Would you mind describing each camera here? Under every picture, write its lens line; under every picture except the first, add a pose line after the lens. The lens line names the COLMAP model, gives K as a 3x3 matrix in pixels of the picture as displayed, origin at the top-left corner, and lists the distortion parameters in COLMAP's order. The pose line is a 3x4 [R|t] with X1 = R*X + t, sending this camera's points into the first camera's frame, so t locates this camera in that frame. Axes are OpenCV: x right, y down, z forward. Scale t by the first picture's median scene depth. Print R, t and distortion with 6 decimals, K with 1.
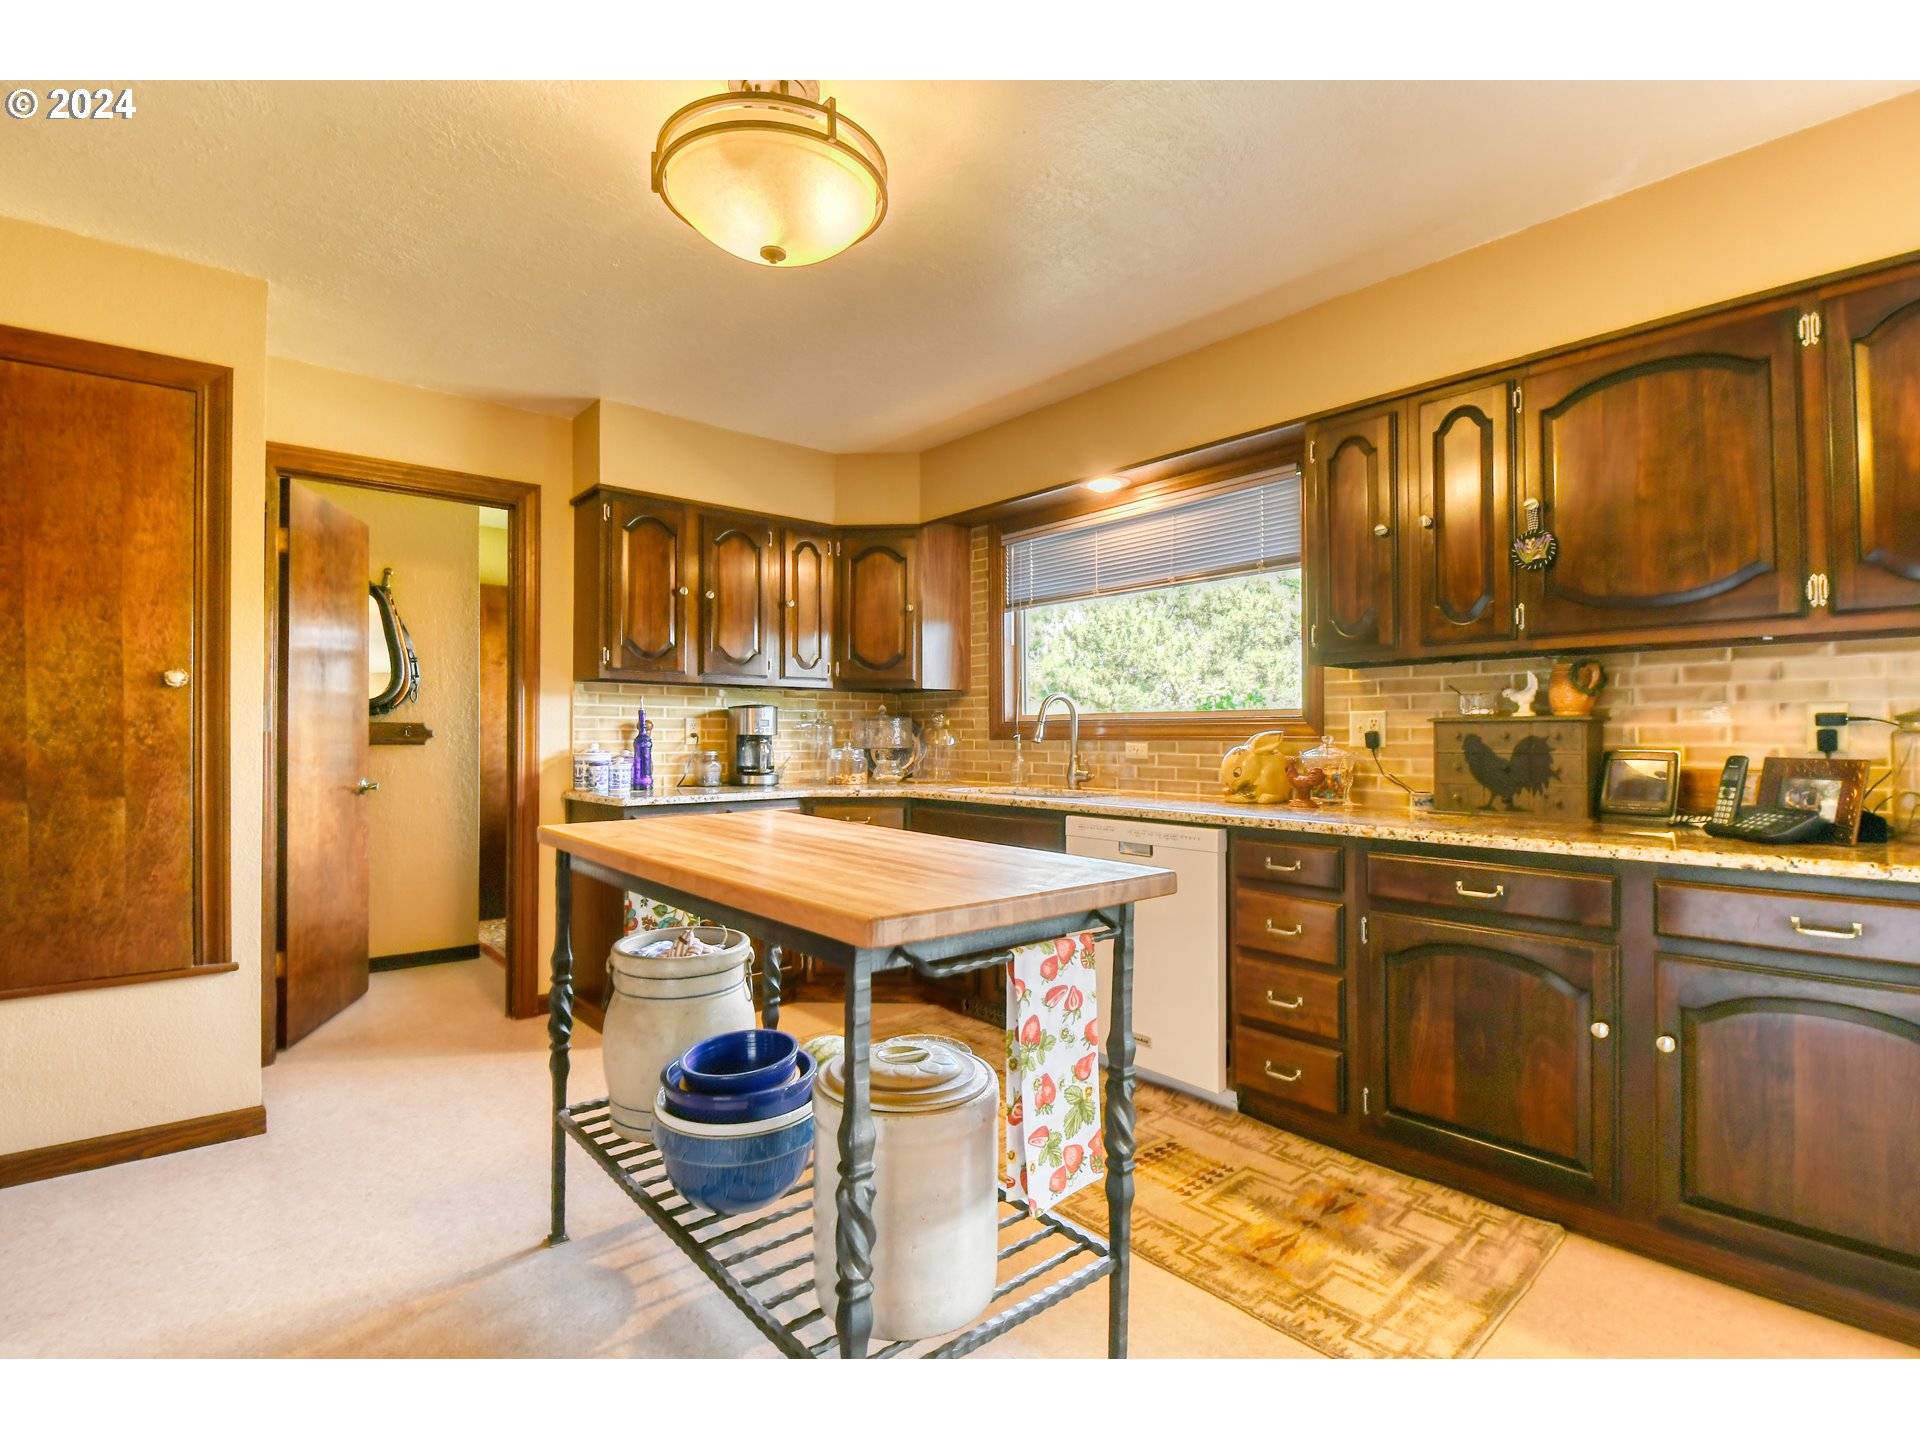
lens RADIAL K [[933.0, 0, 958.3], [0, 933.0, 725.5], [0, 0, 1]] dist [0.005094, -0.009201]
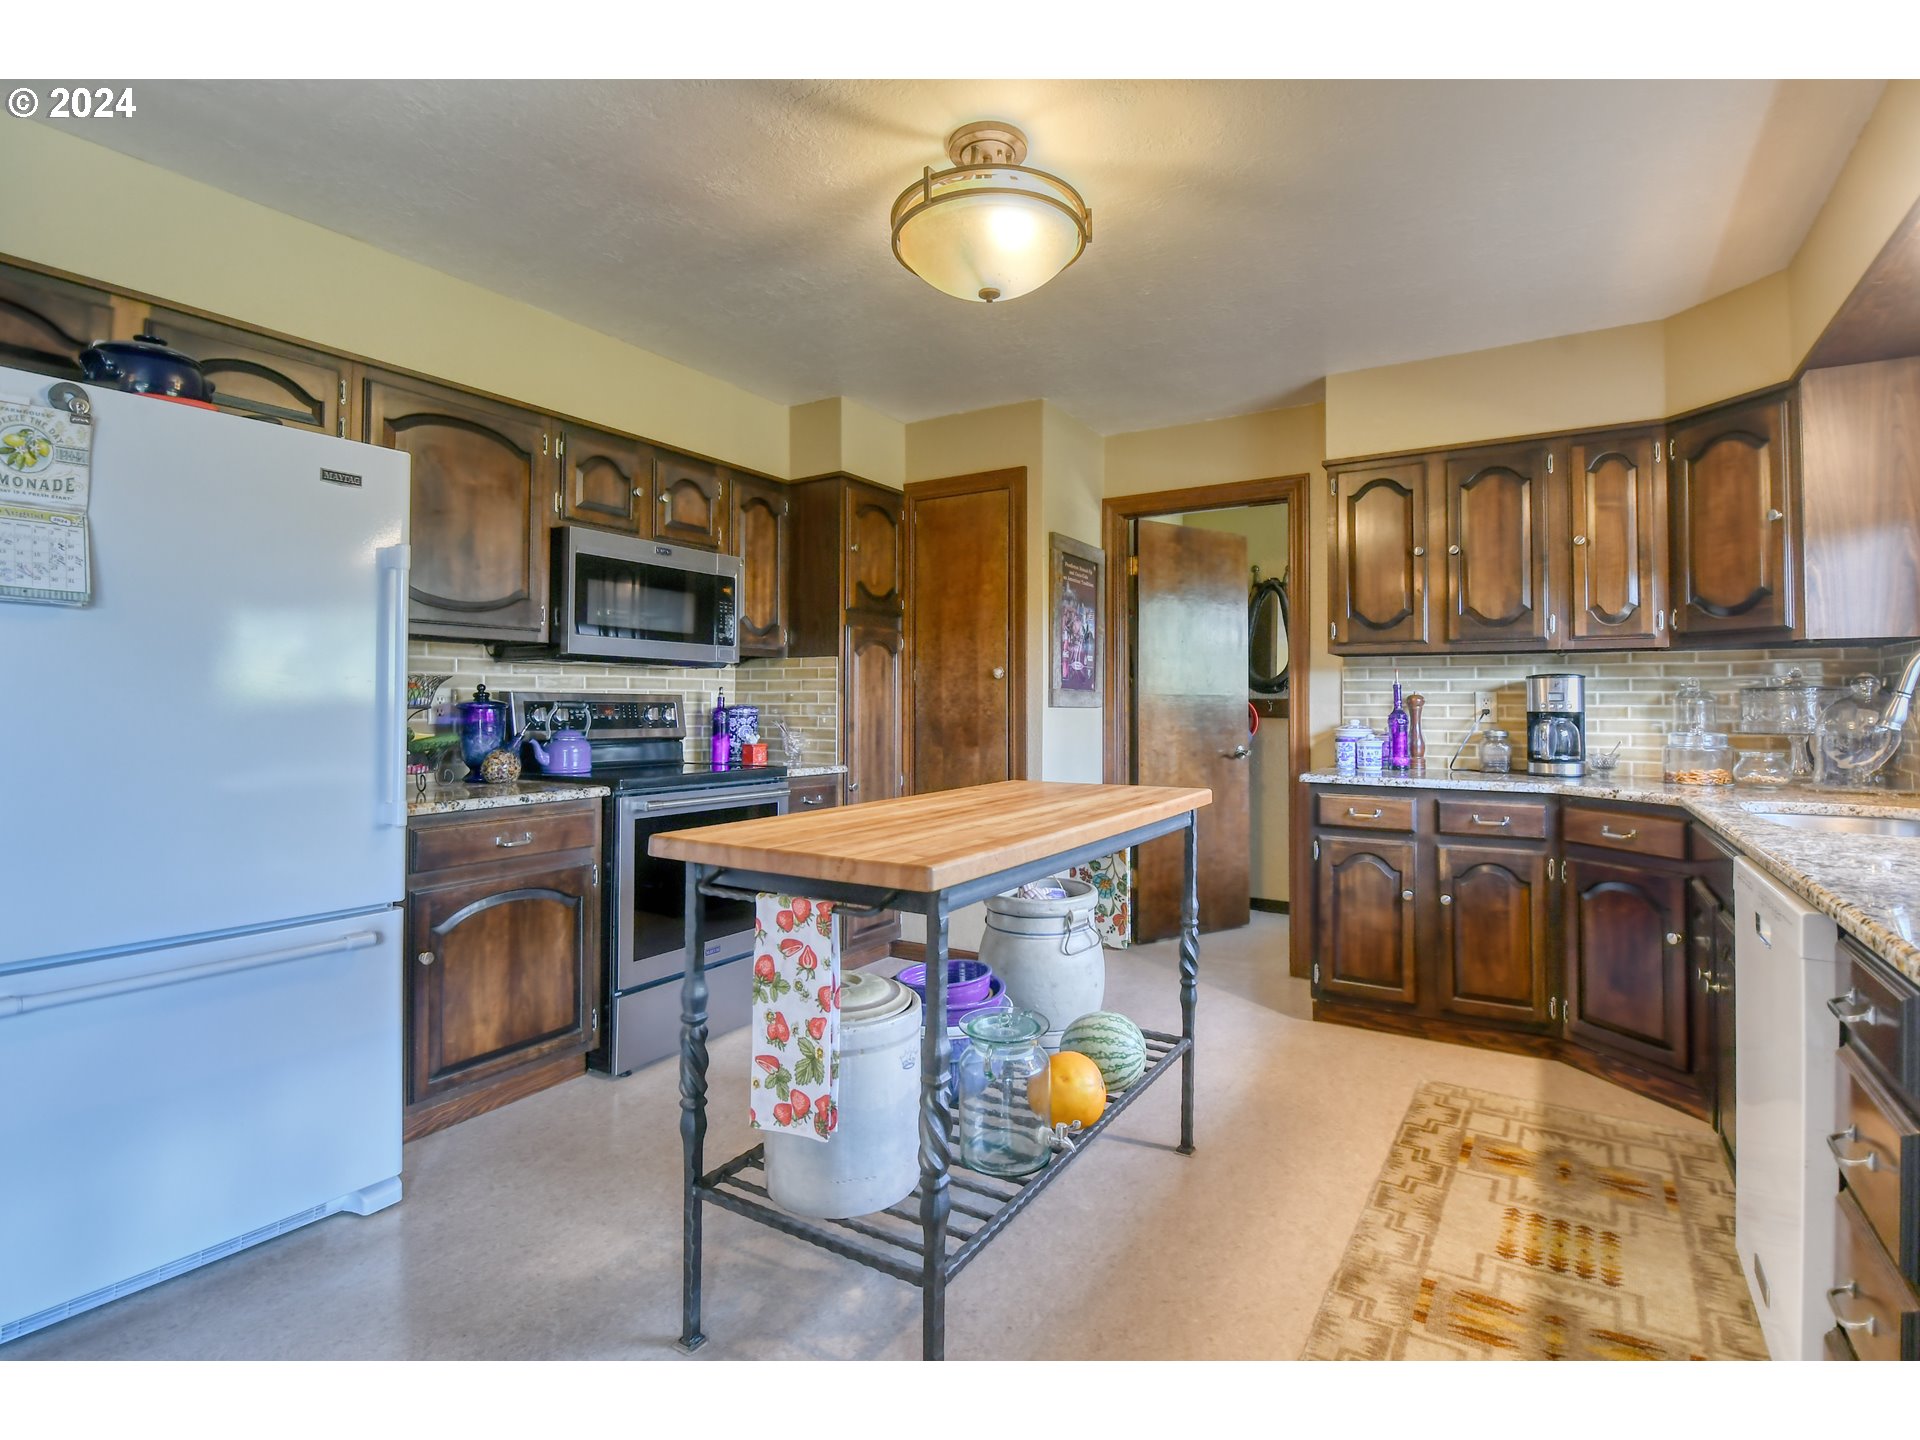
lens RADIAL K [[933.0, 0, 957.1], [0, 933.0, 702.9], [0, 0, 1]] dist [0.005094, -0.009201]
pose [[0.296484, -0.002604, -0.955034, 0.658640], [0.004409, 0.999989, -0.001357, 0.001703], [0.955028, -0.003808, 0.296493, 0.467141]]
